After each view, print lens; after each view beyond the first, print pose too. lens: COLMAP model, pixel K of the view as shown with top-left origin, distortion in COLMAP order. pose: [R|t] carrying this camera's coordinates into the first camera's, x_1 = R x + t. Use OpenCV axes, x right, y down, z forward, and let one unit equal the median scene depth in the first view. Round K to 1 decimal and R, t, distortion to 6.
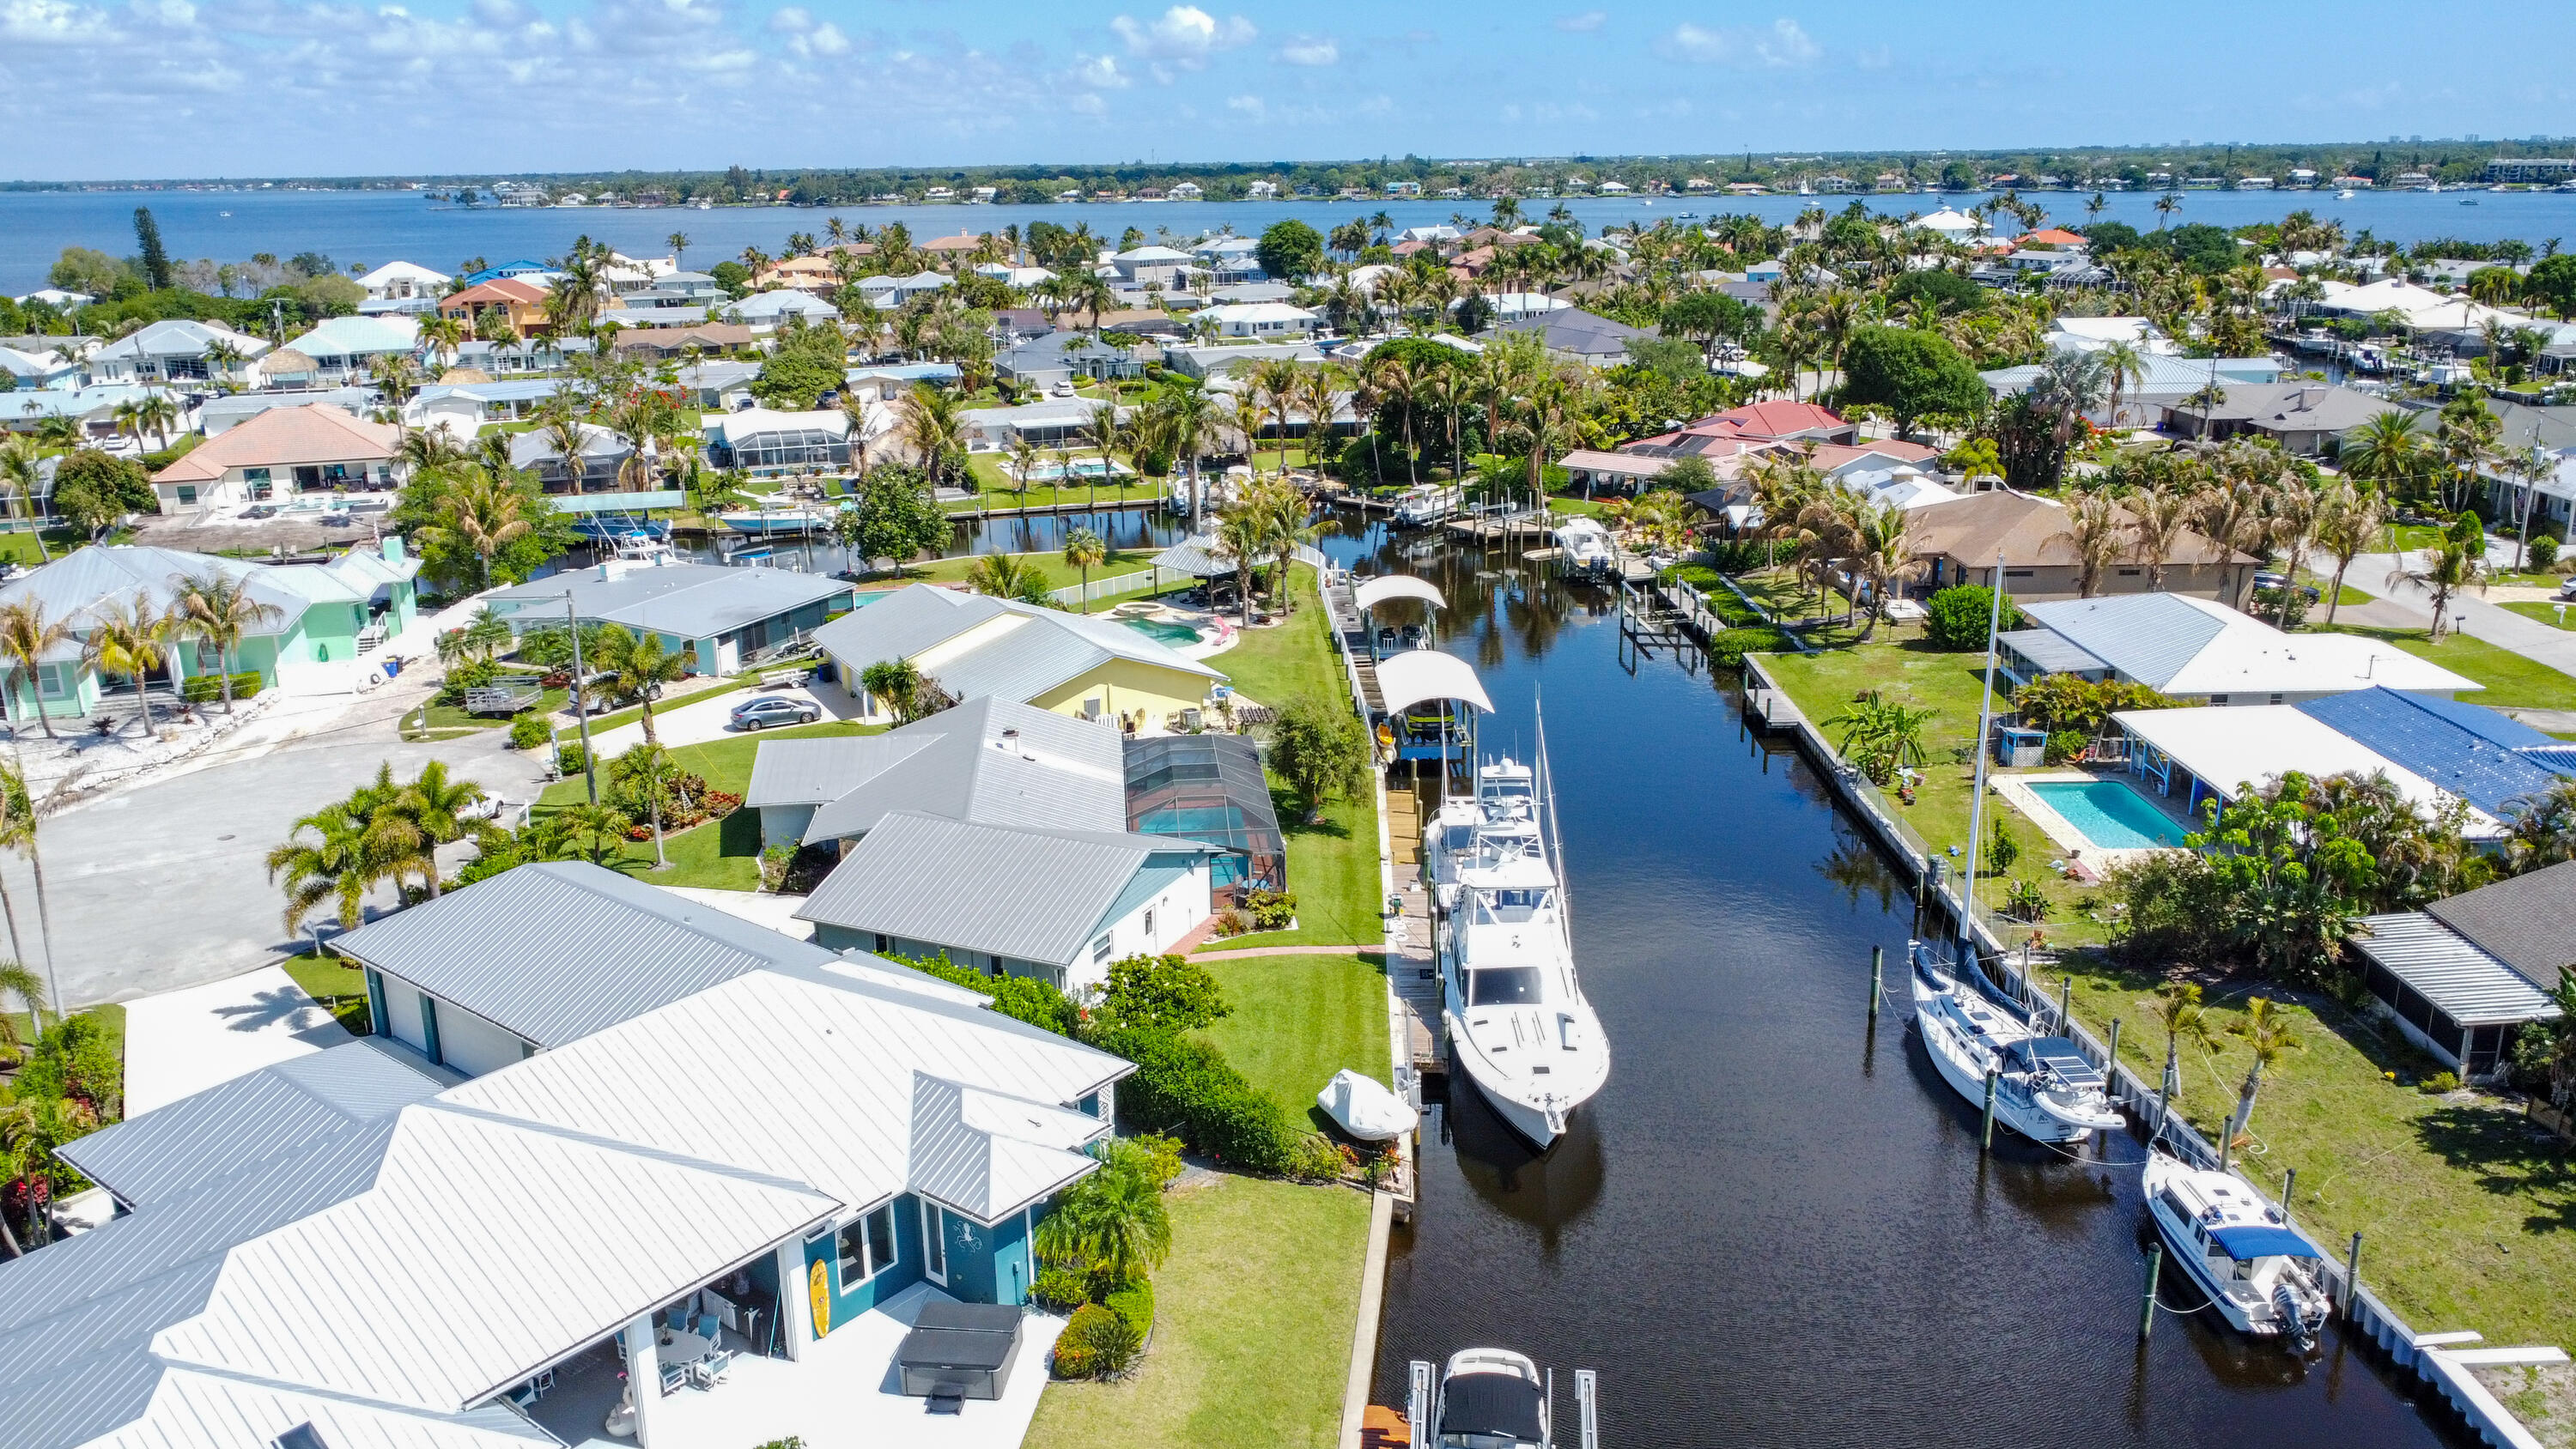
lens RADIAL K [[1926.0, 0, 1288.0], [0, 1926.0, 724.5], [0, 0, 1]] dist [0.008064, -0.003816]
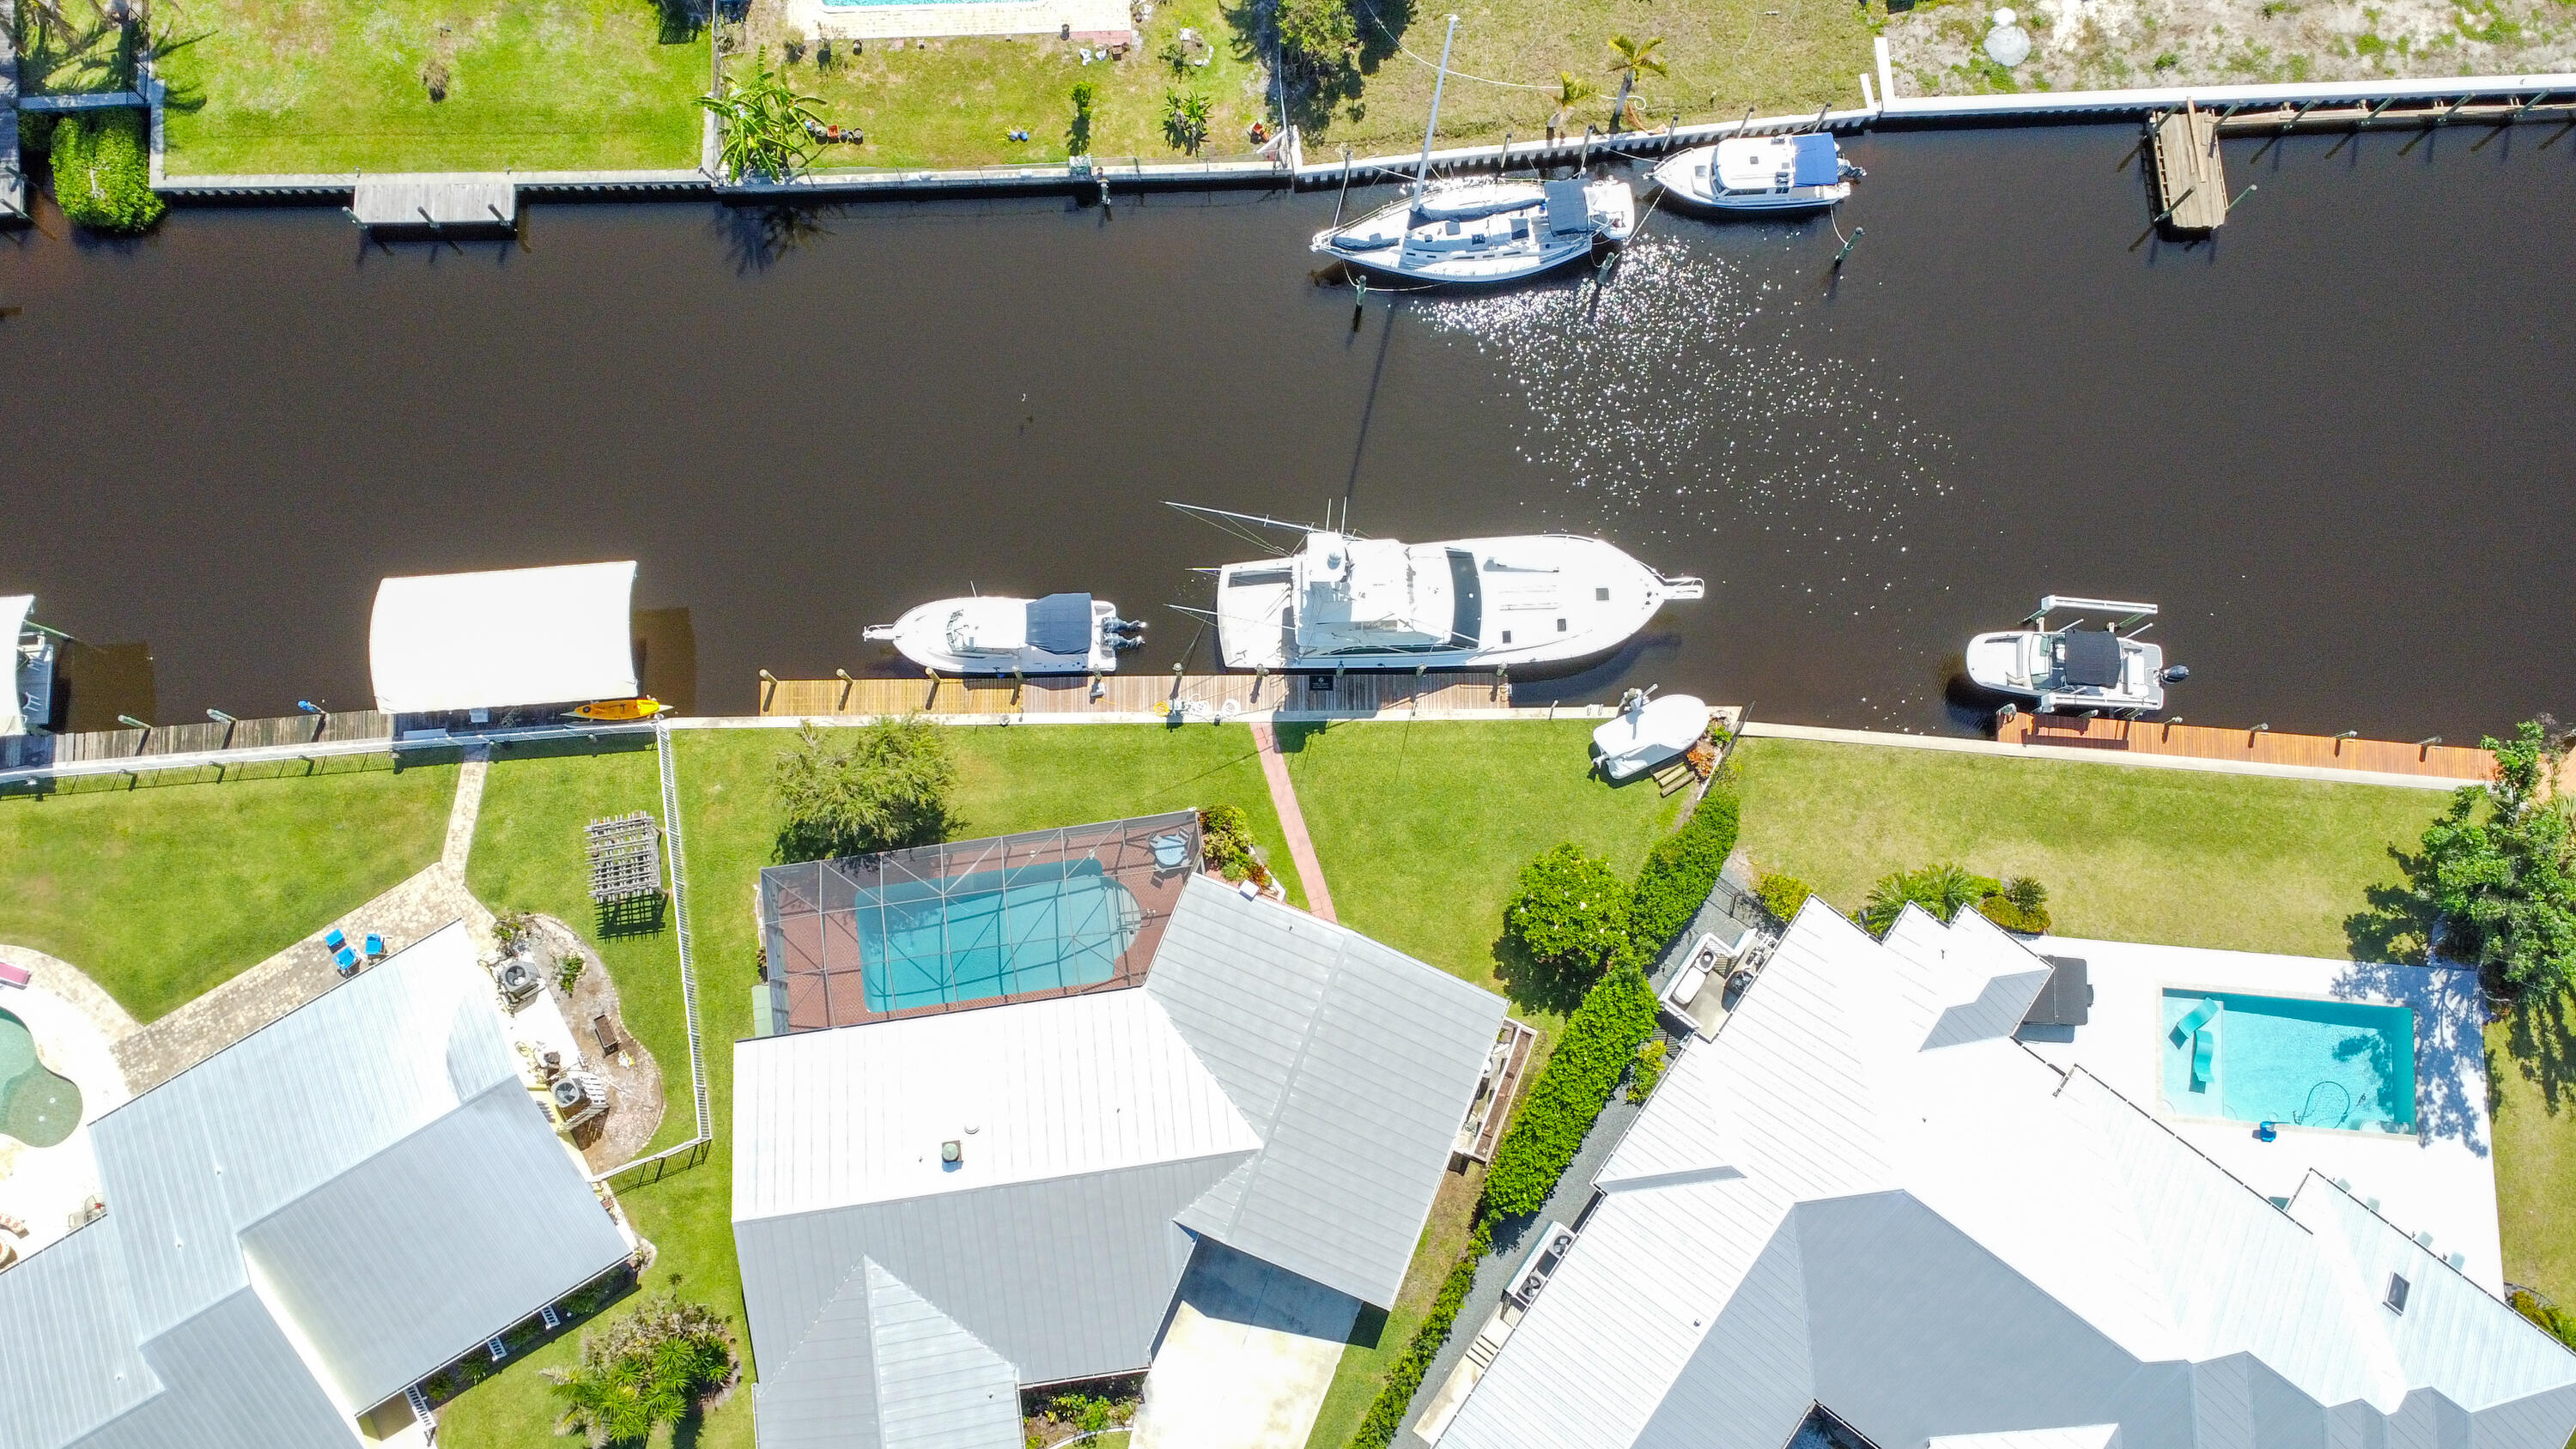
lens RADIAL K [[1926.0, 0, 1288.0], [0, 1926.0, 724.5], [0, 0, 1]] dist [0.008064, -0.003816]
pose [[-0.039471, -0.976315, 0.212722, -0.096597], [0.269943, 0.194553, 0.943016, -0.486242], [-0.962067, 0.094644, 0.255870, 0.431496]]
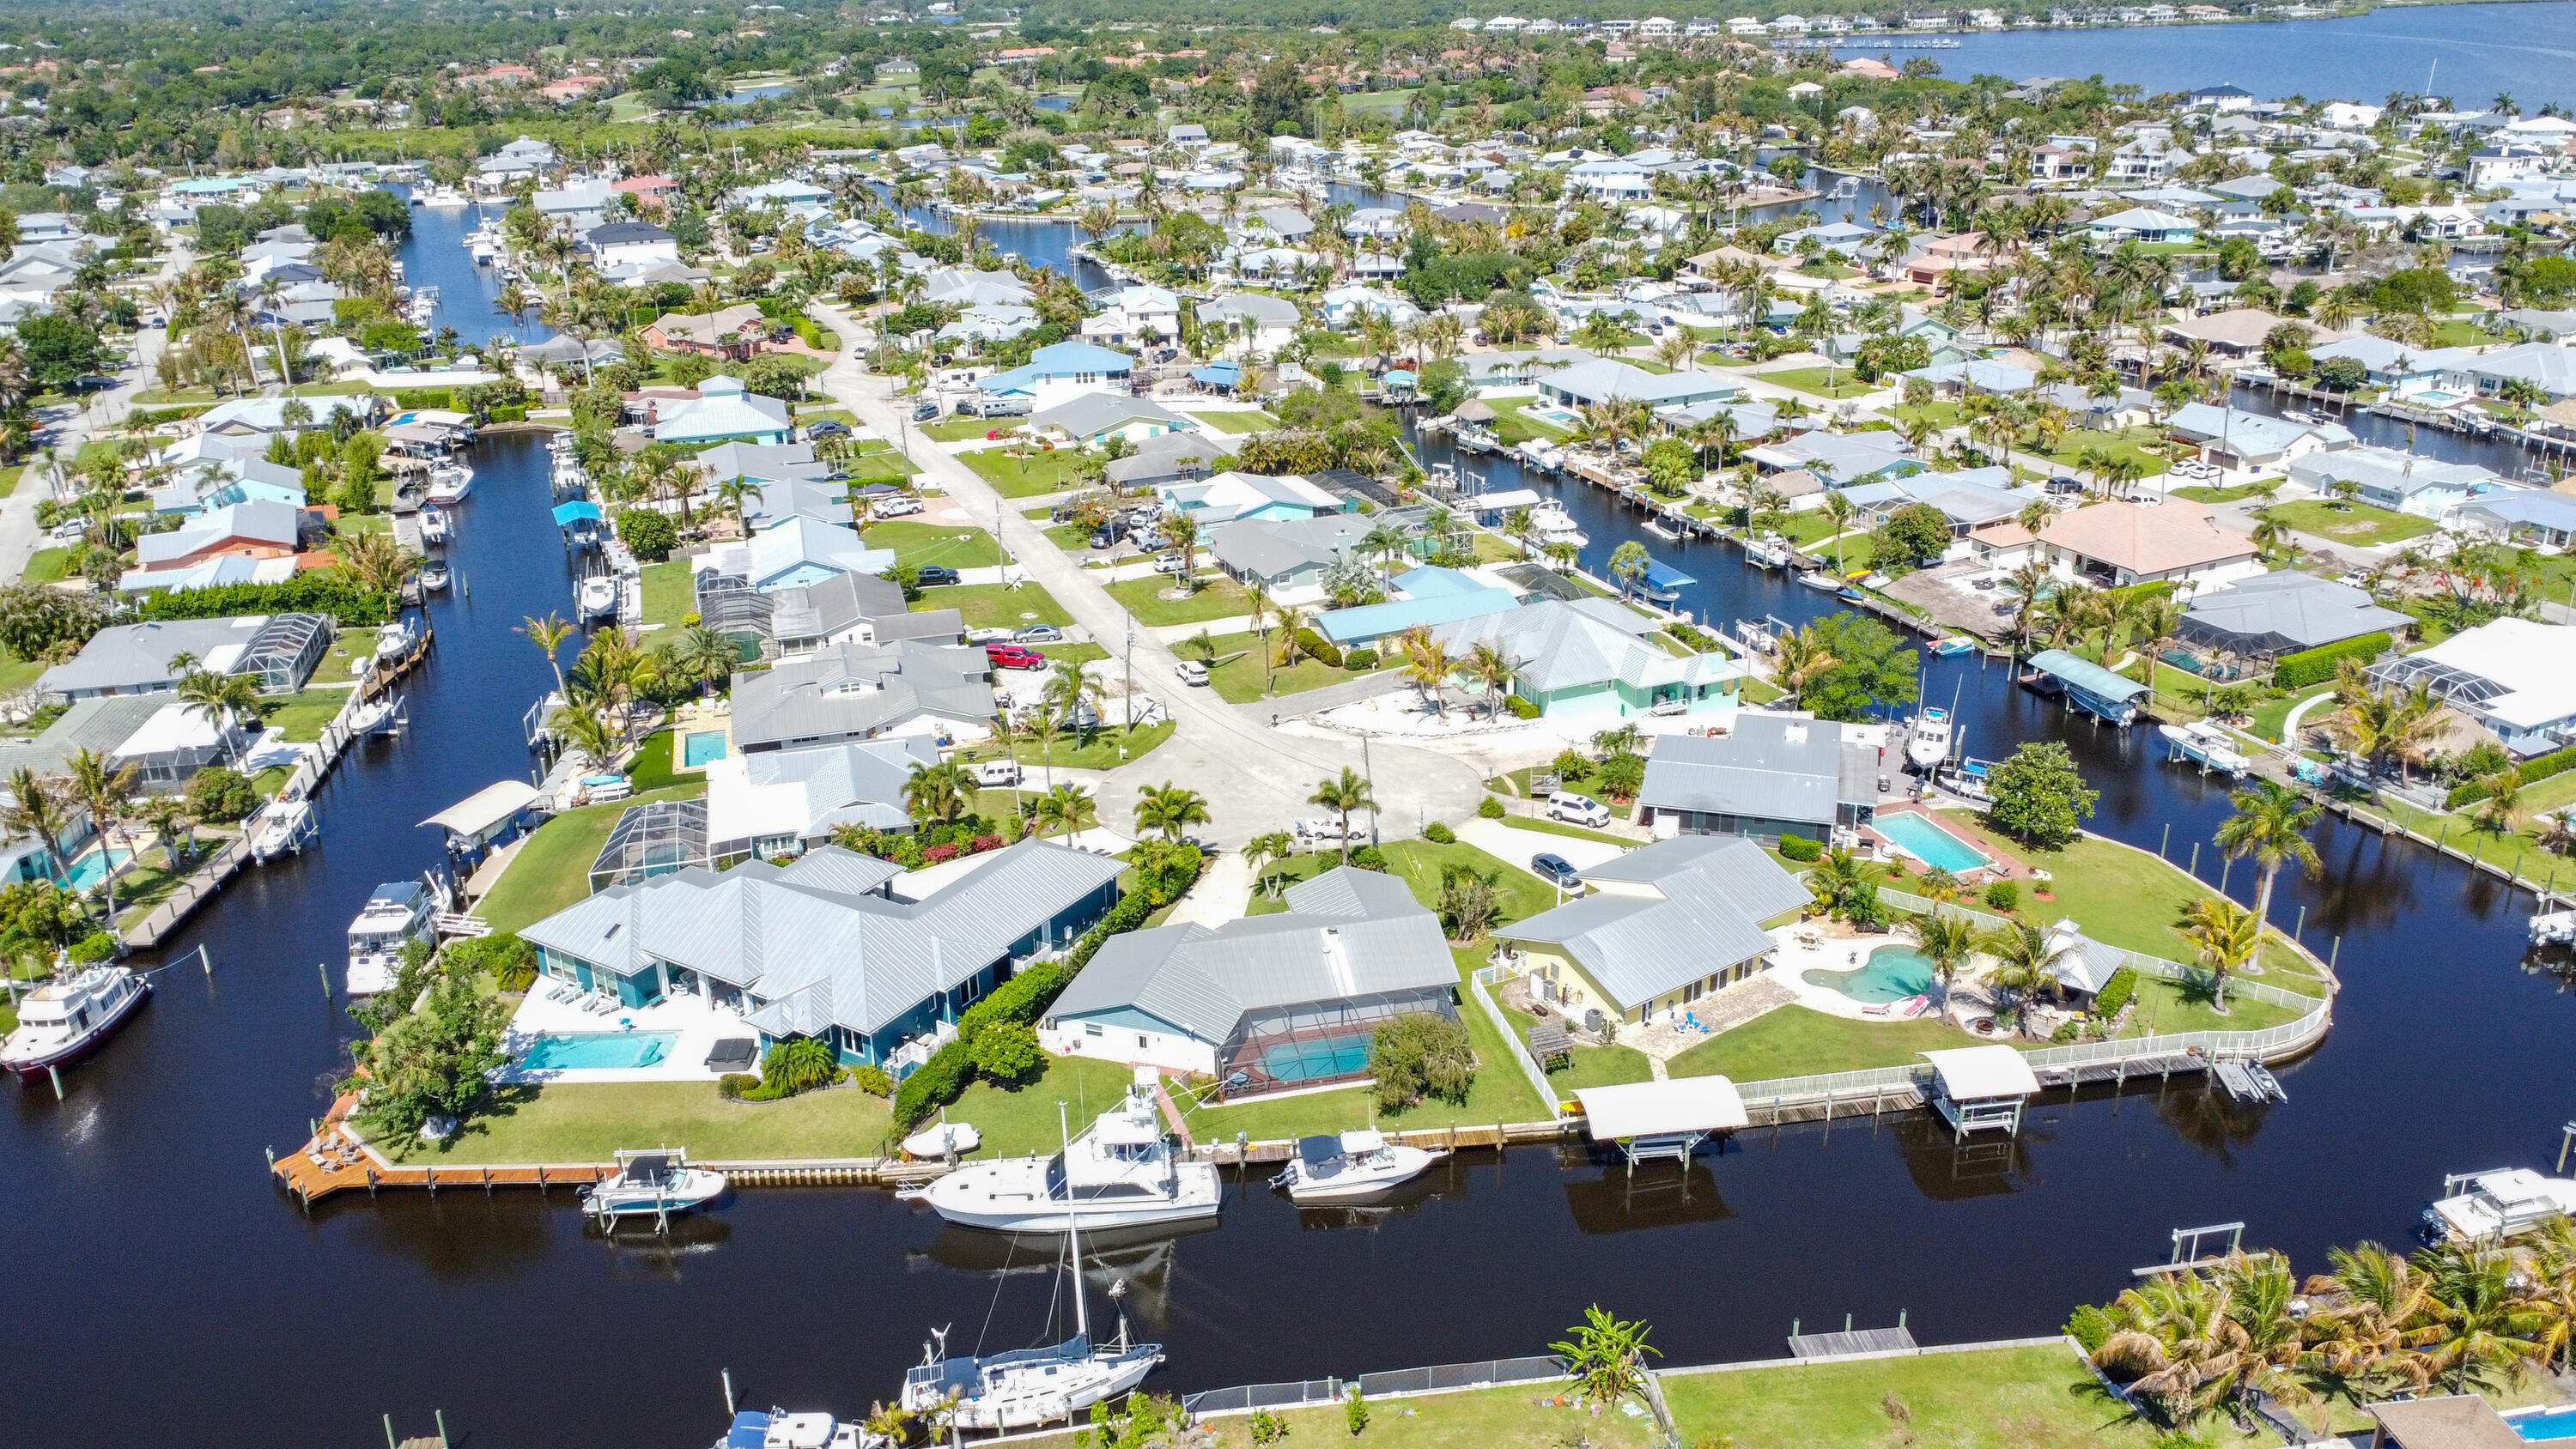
lens RADIAL K [[1926.0, 0, 1288.0], [0, 1926.0, 724.5], [0, 0, 1]] dist [0.008064, -0.003816]
pose [[0.120596, 0.385101, -0.914961, 0.809125], [-0.266565, 0.900399, 0.343837, -0.447204], [0.956242, 0.202431, 0.211239, 0.398366]]
